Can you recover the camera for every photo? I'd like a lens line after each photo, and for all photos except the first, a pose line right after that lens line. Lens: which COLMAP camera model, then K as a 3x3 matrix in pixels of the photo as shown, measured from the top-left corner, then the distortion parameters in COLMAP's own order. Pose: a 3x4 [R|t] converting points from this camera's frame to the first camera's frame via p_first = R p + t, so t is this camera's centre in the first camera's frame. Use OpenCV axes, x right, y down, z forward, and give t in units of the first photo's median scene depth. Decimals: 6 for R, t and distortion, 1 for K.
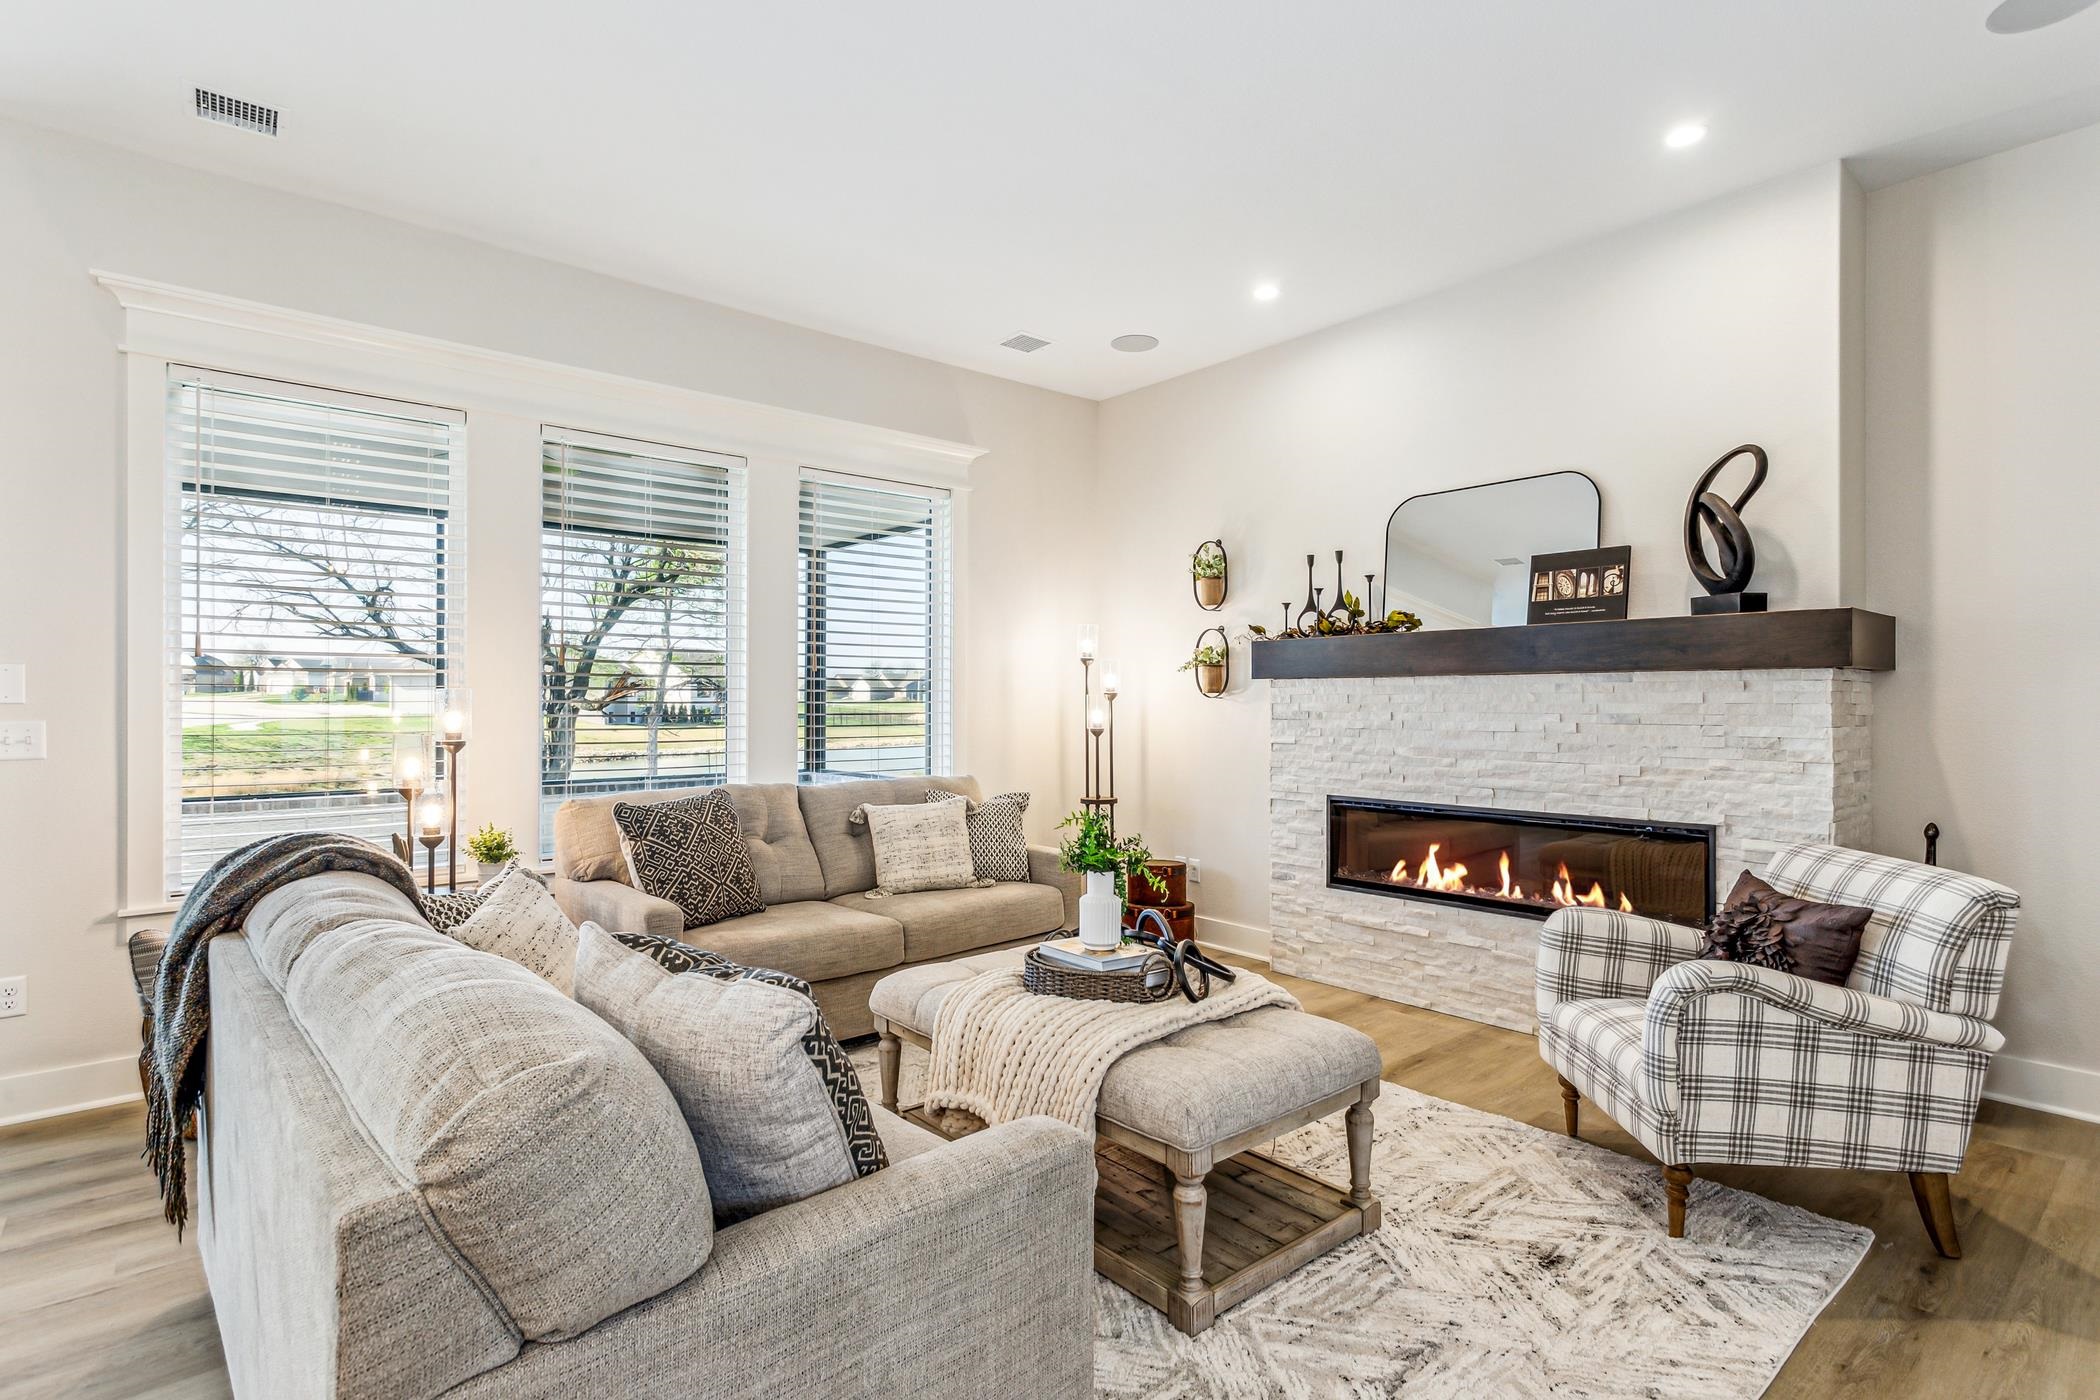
lens RADIAL K [[1030.1, 0, 1044.8], [0, 1030.1, 706.3], [0, 0, 1]] dist [0.001647, 0.001027]
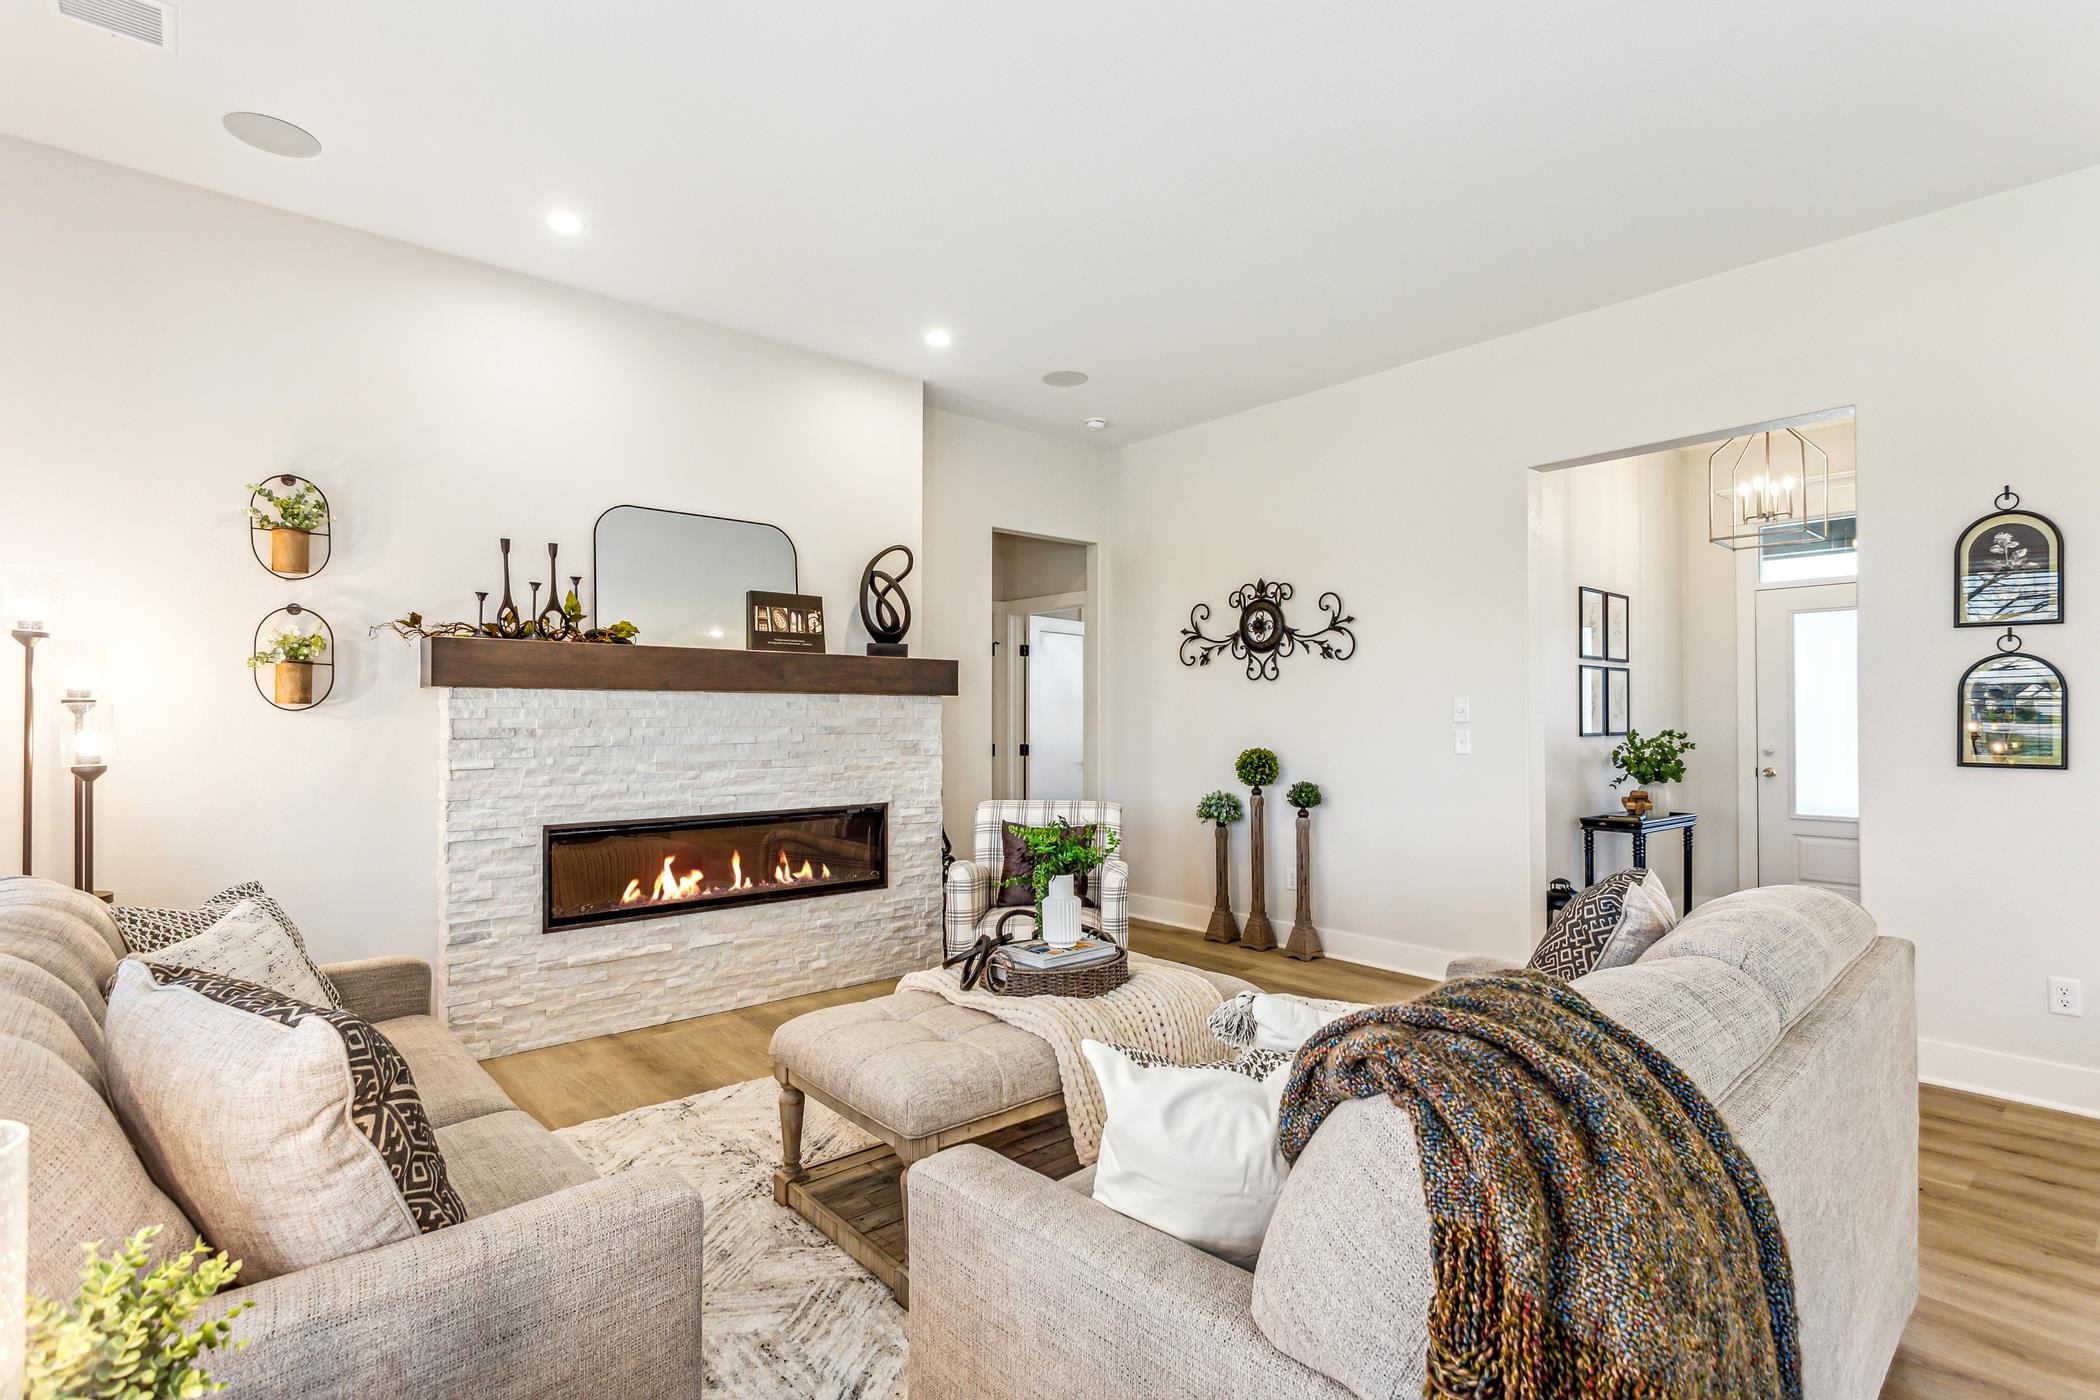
lens RADIAL K [[1030.1, 0, 1046.9], [0, 1030.1, 704.7], [0, 0, 1]] dist [0.001647, 0.001027]
pose [[-0.036543, 0.002215, 0.999330, -0.658137], [-0.004614, 0.999987, -0.002385, -0.015619], [-0.999321, -0.004698, -0.036532, 0.673185]]
